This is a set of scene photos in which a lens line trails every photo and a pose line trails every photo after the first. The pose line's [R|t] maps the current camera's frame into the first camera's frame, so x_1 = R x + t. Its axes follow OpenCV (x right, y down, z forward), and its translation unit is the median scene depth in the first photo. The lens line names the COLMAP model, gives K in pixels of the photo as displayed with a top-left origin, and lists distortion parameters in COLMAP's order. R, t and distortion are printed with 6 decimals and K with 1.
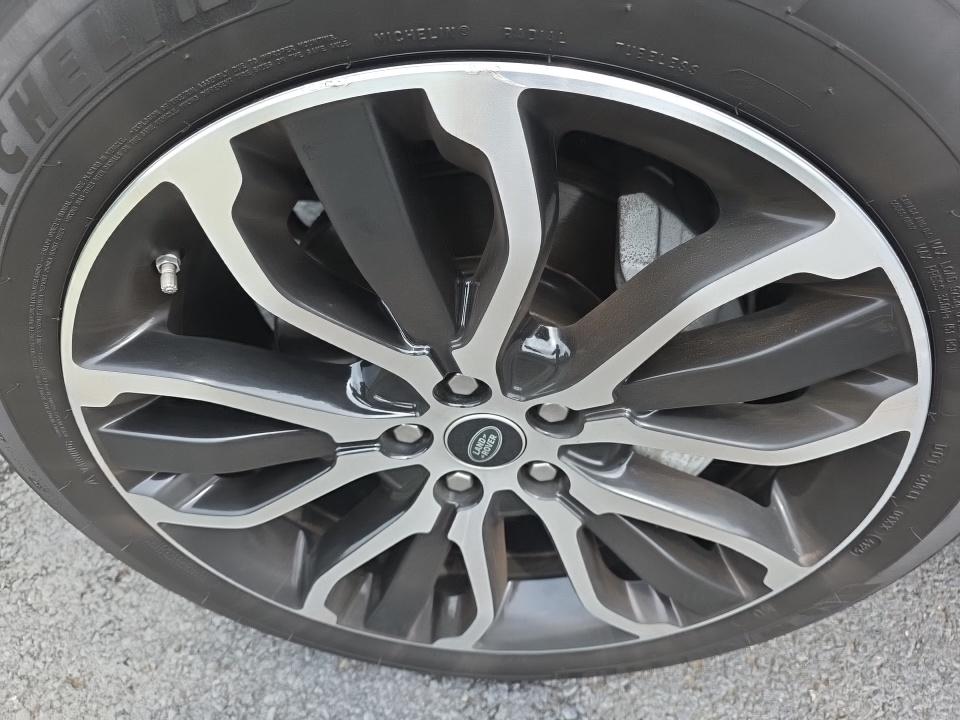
lens RADIAL K [[642.8, 0, 469.3], [0, 642.8, 360.9], [0, 0, 1]] dist [0.028190, -0.020792]
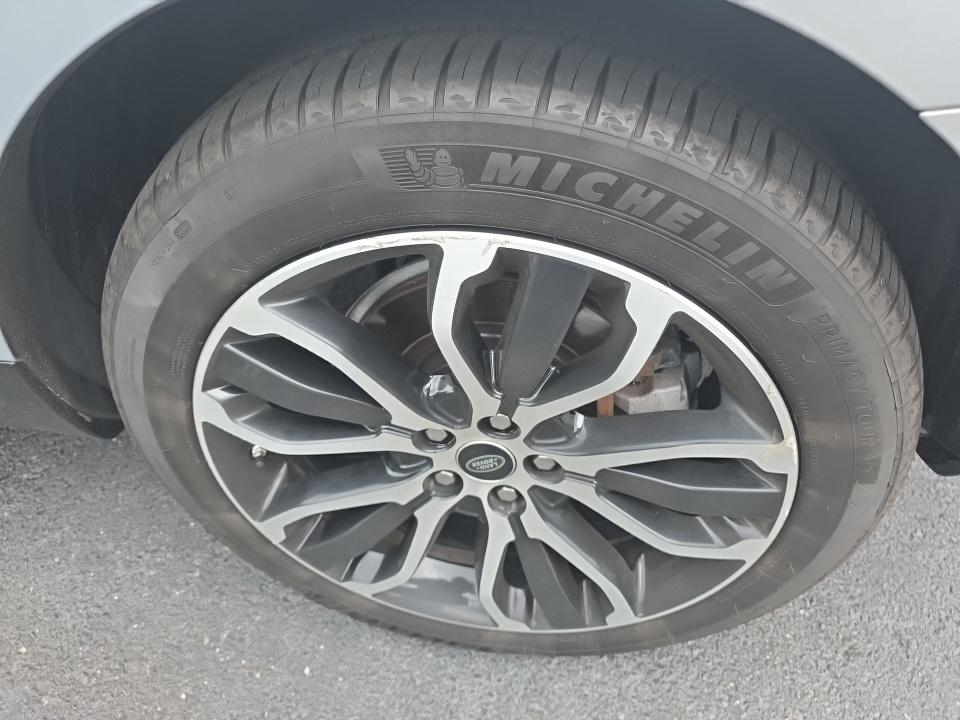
lens RADIAL K [[642.8, 0, 479.3], [0, 642.8, 360.5], [0, 0, 1]] dist [0.028190, -0.020792]
pose [[0.877850, 0.398429, 0.265771, -0.354515], [-0.407951, 0.912765, -0.020894, -0.027795], [-0.250911, -0.090080, 0.963810, -0.224765]]
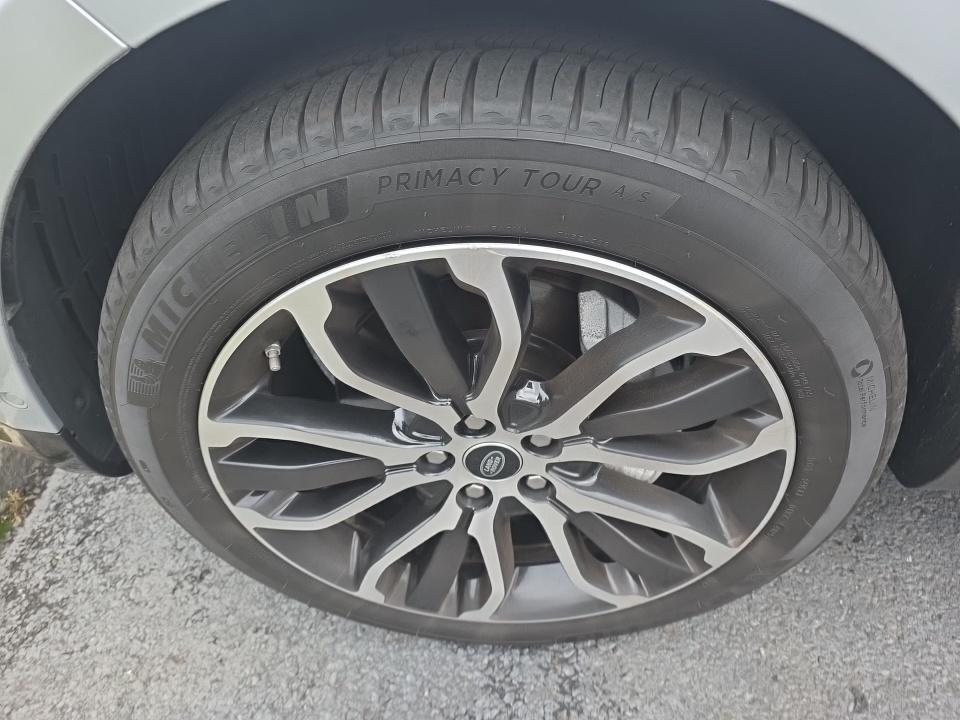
lens RADIAL K [[642.8, 0, 481.2], [0, 642.8, 366.8], [0, 0, 1]] dist [0.028190, -0.020792]
pose [[0.999517, -0.030496, -0.005905, 0.011538], [0.030509, 0.999532, 0.002120, -0.067295], [0.005838, -0.002299, 0.999980, -0.307918]]
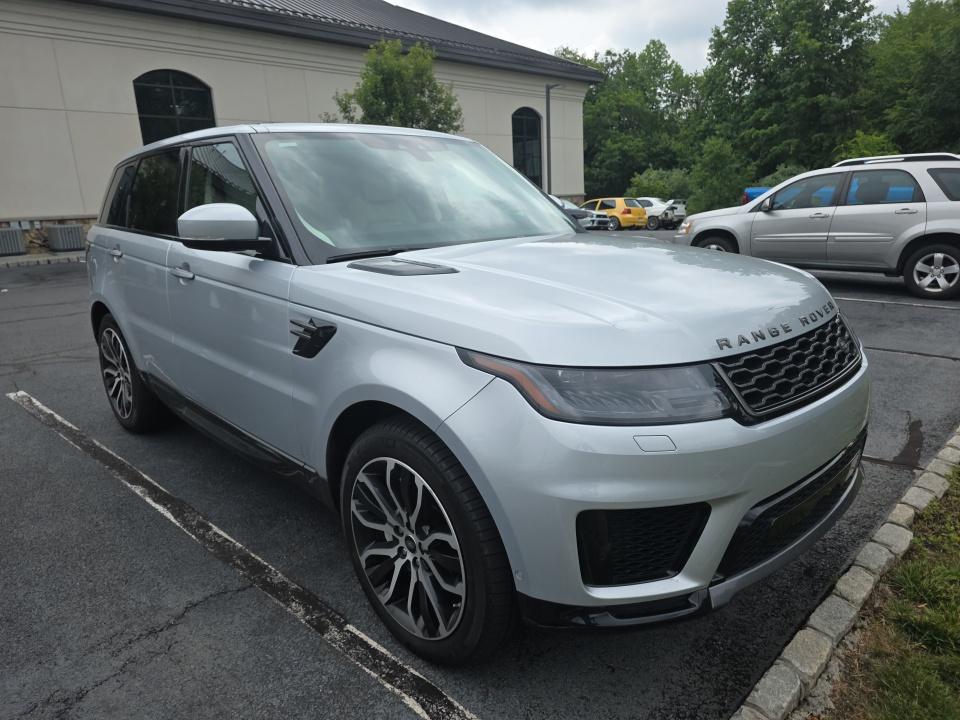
lens RADIAL K [[652.4, 0, 480.4], [0, 652.4, 362.1], [0, 0, 1]] dist [-0.011683, -0.001161]
pose [[0.679062, 0.510835, -0.527183, 1.585020], [-0.651726, 0.750033, -0.112711, -0.466539], [0.337828, 0.420117, 0.842243, -2.335081]]
